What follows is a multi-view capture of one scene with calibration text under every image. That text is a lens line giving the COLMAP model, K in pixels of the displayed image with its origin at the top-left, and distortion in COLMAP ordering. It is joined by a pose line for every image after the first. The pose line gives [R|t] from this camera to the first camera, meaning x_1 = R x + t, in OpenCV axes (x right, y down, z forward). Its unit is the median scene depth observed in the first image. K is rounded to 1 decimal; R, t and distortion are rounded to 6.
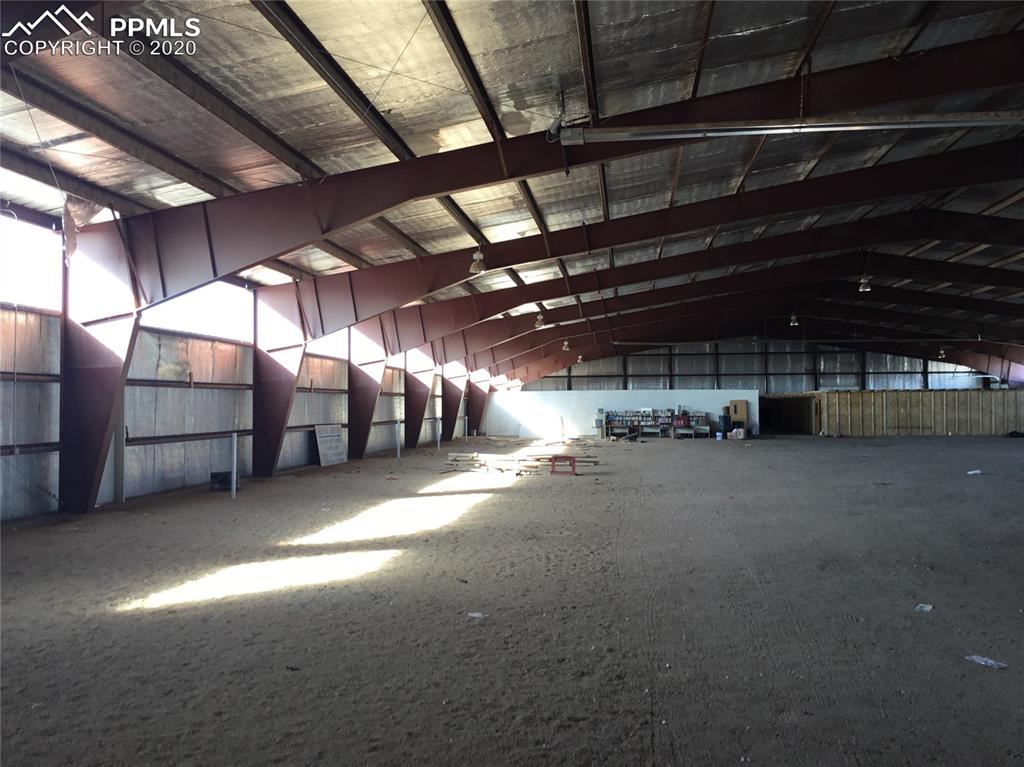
lens RADIAL K [[913.9, 0, 510.4], [0, 913.9, 377.9], [0, 0, 1]] dist [0.020815, -0.010434]
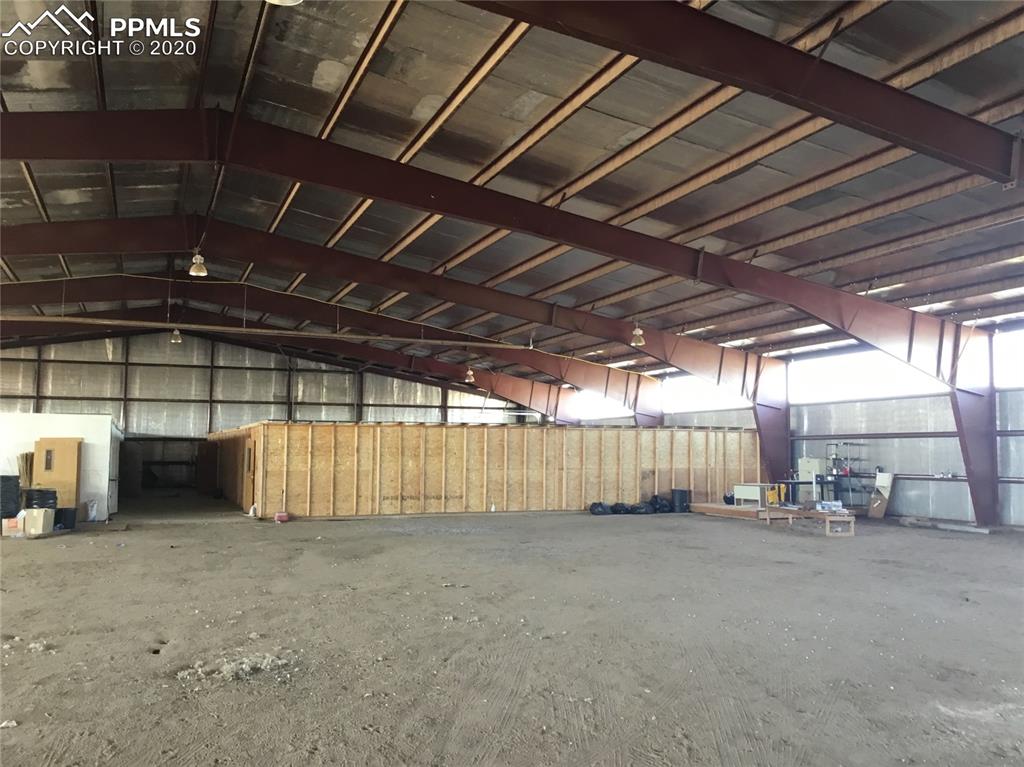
lens RADIAL K [[913.9, 0, 513.0], [0, 913.9, 382.2], [0, 0, 1]] dist [0.020815, -0.010434]
pose [[0.872153, 0.046925, 0.486977, 0.196267], [-0.024402, 0.998323, -0.052495, 0.013381], [-0.488624, 0.033901, 0.871836, 0.455749]]
